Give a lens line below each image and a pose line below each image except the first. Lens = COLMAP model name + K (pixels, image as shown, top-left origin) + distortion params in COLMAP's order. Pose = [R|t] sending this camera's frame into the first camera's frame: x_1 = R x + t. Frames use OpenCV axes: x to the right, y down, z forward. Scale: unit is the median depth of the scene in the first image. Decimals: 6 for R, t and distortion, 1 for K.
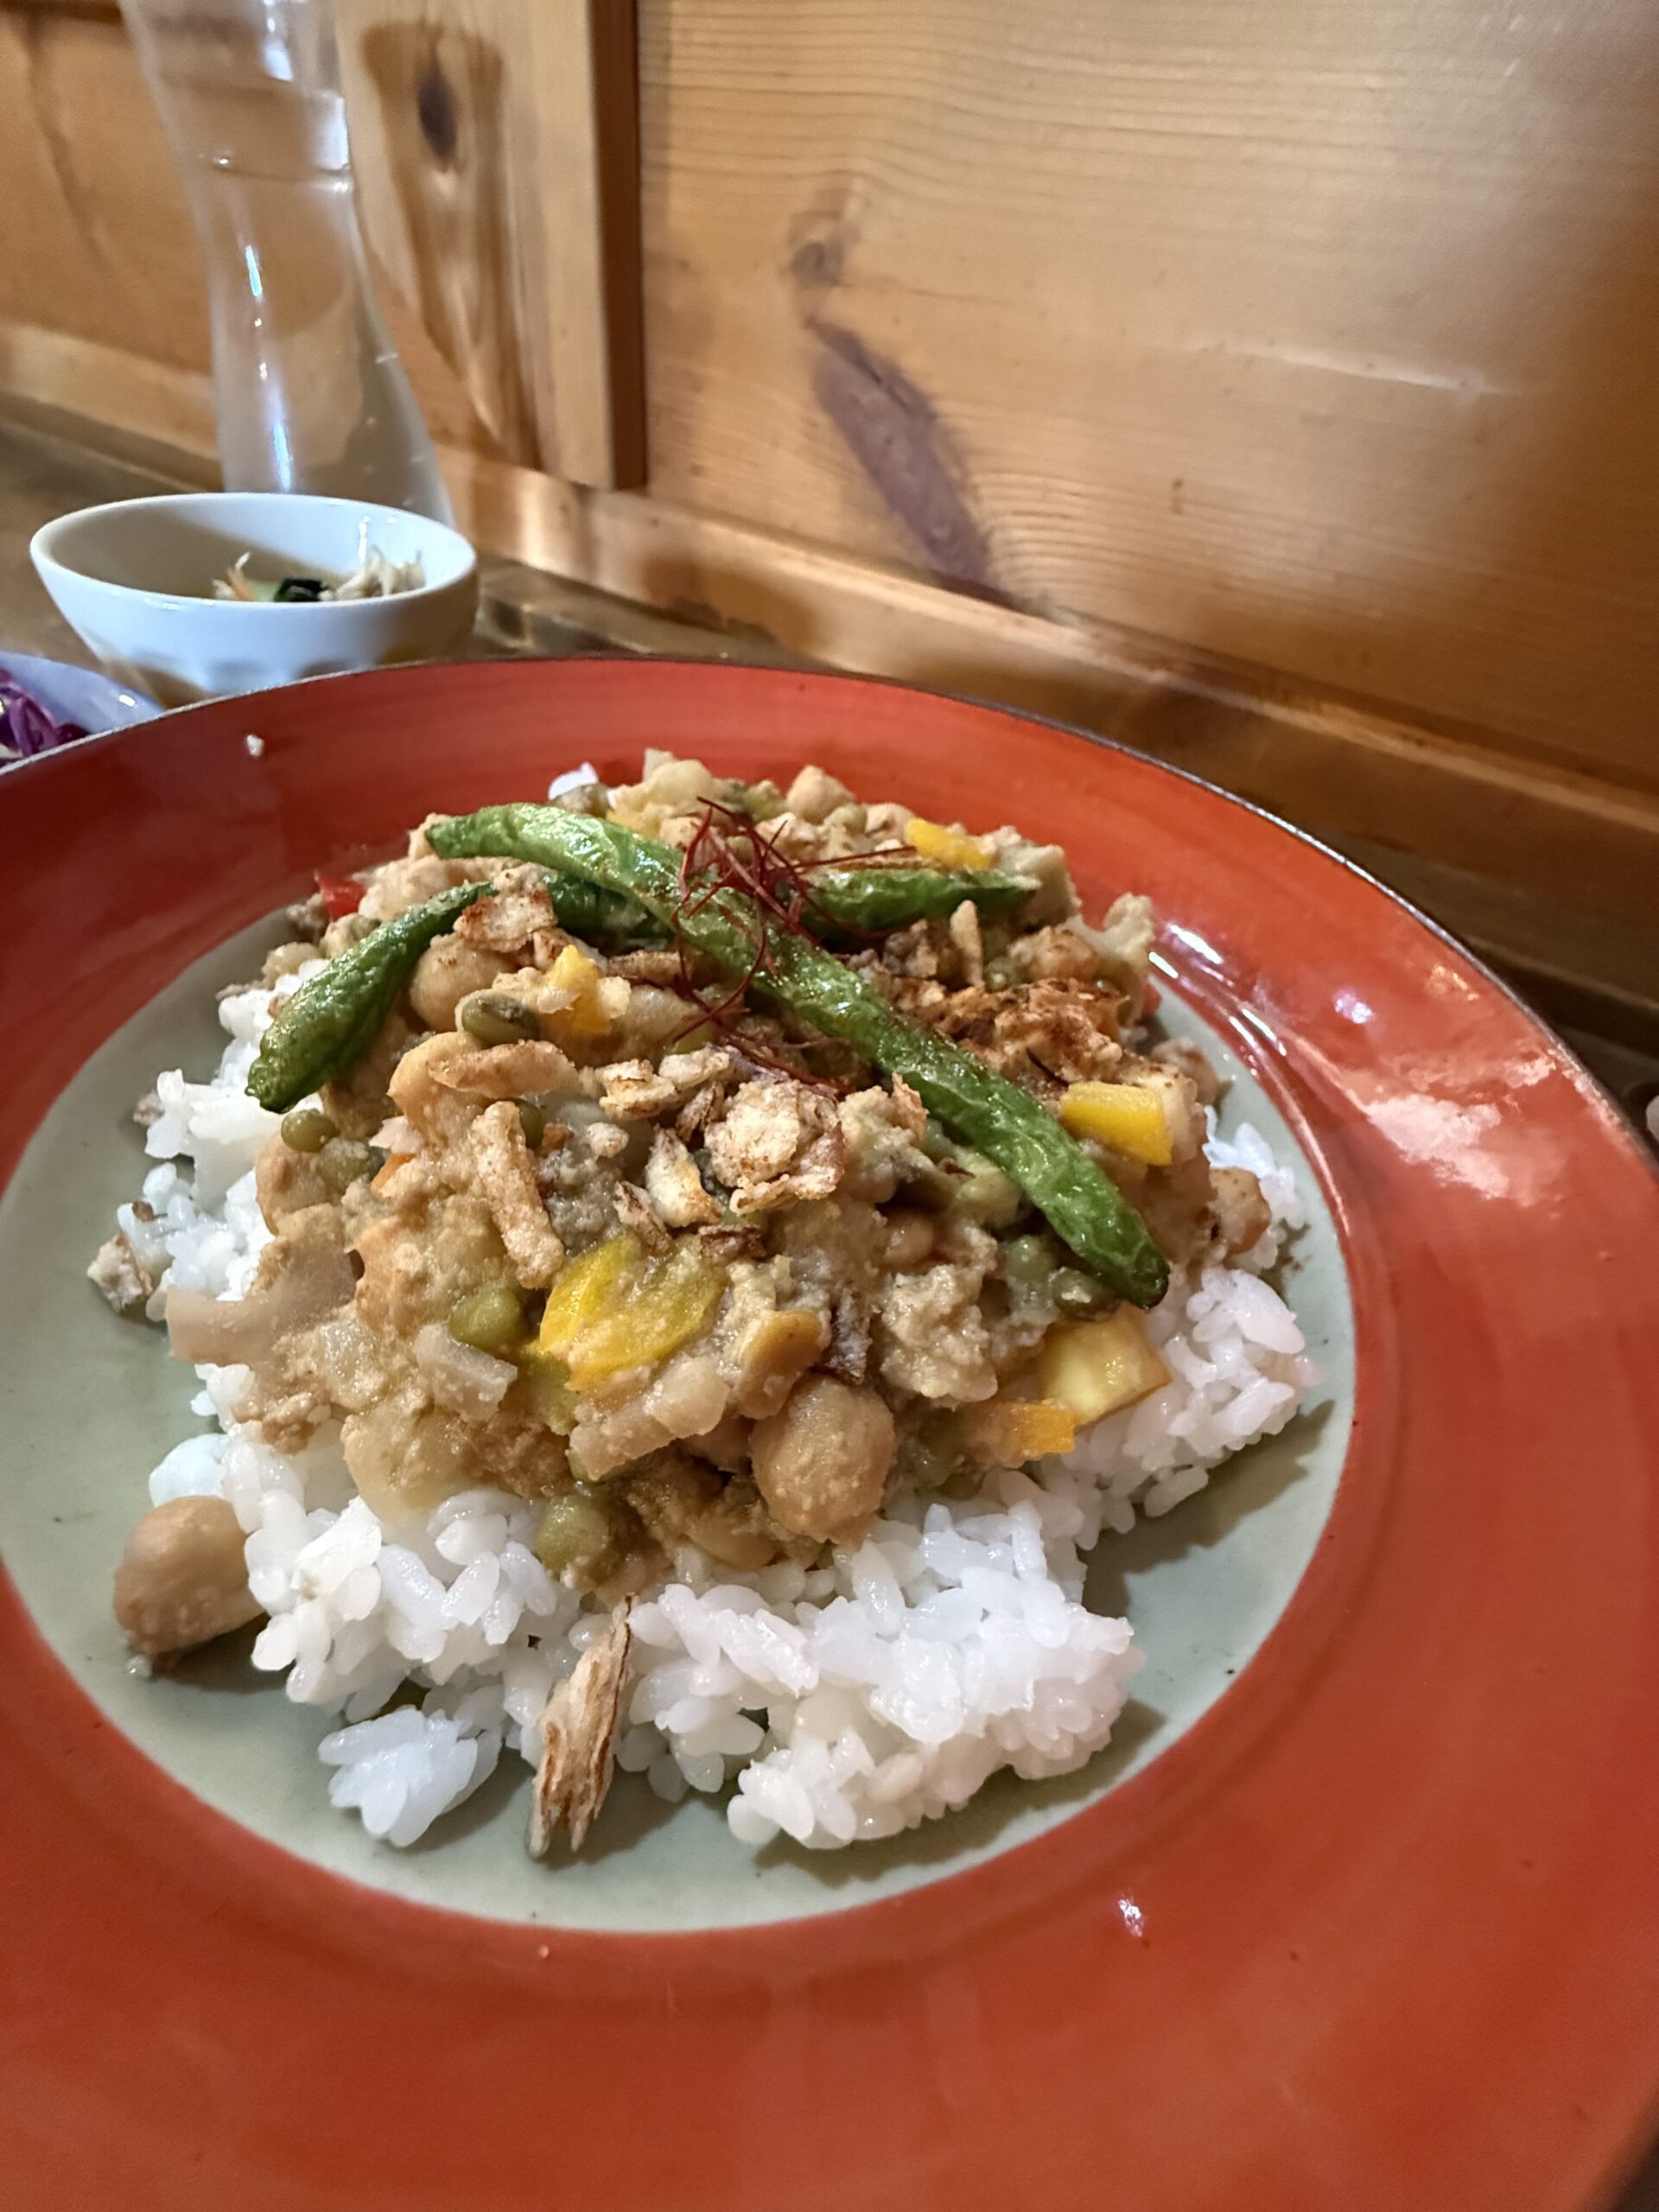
lens RADIAL K [[880.6, 0, 828.7], [0, 880.6, 1096.3], [0, 0, 1]] dist [0.000602, -0.000198]
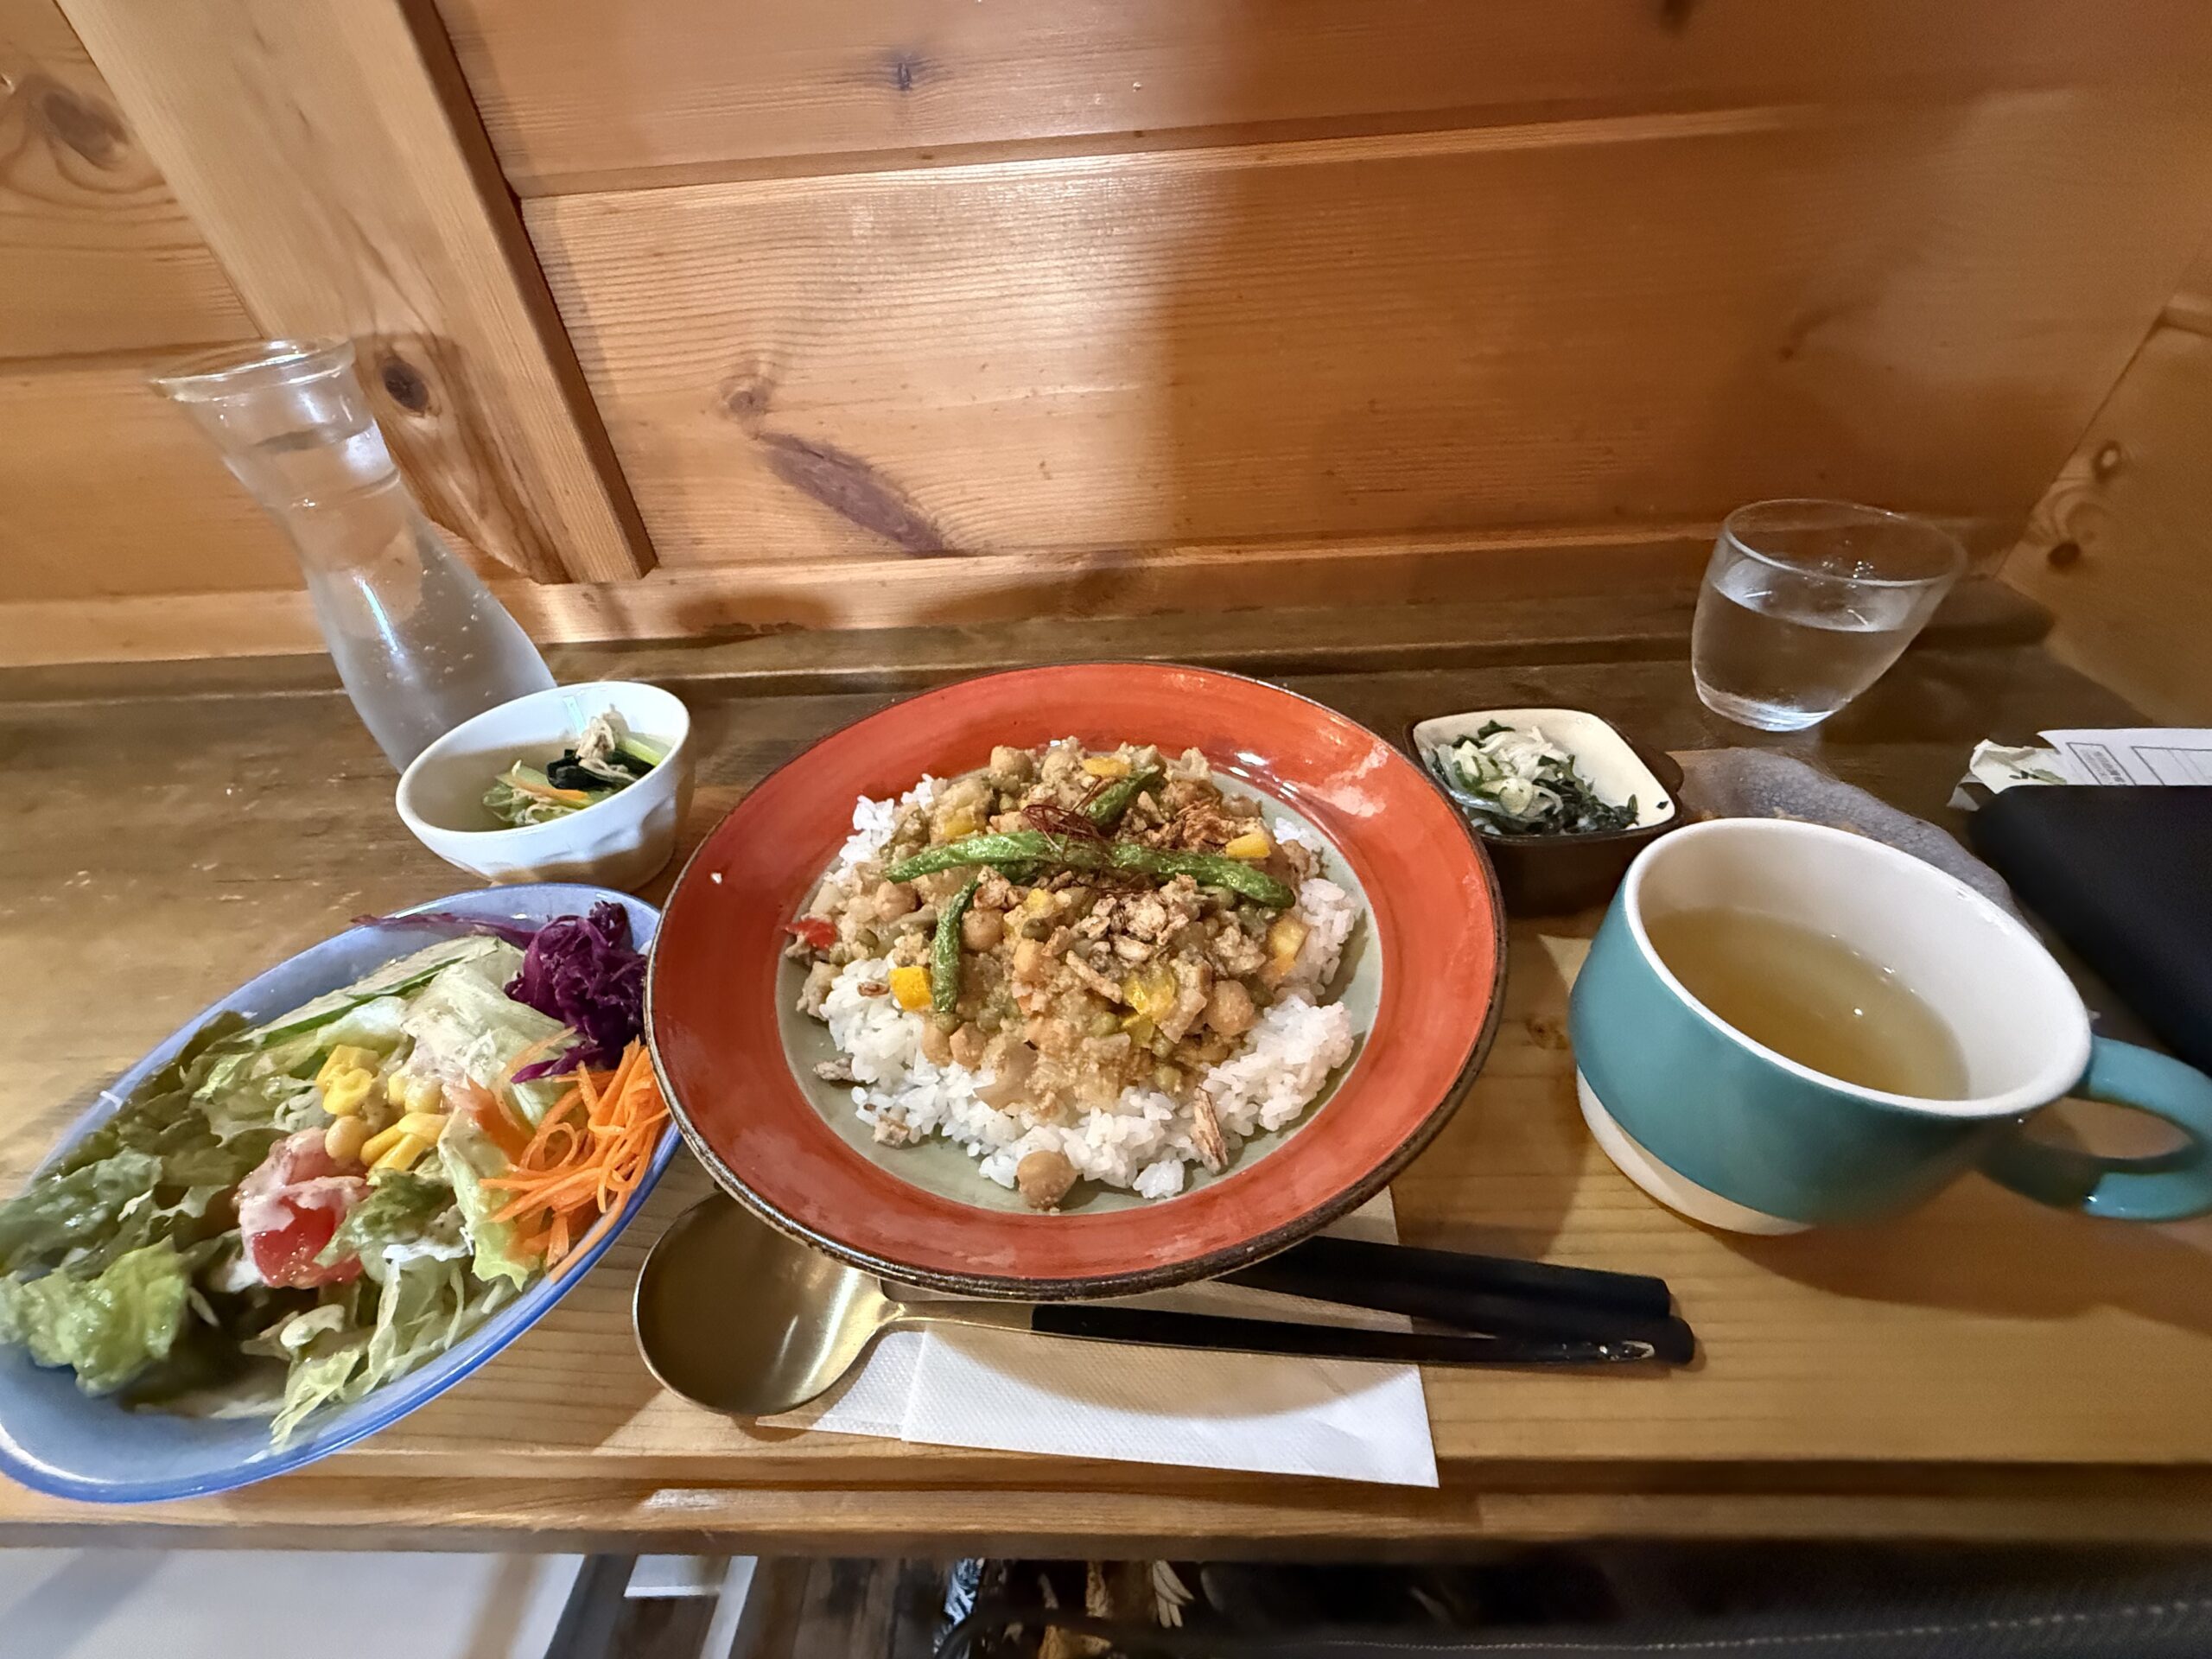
lens RADIAL K [[880.6, 0, 1097.4], [0, 880.6, 830.9], [0, 0, 1]] dist [0.000602, -0.000198]
pose [[0.847053, -0.451078, 0.281123, -0.731780], [0.462786, 0.886050, 0.027293, -0.289173], [-0.261400, 0.106981, 0.959284, -1.331200]]
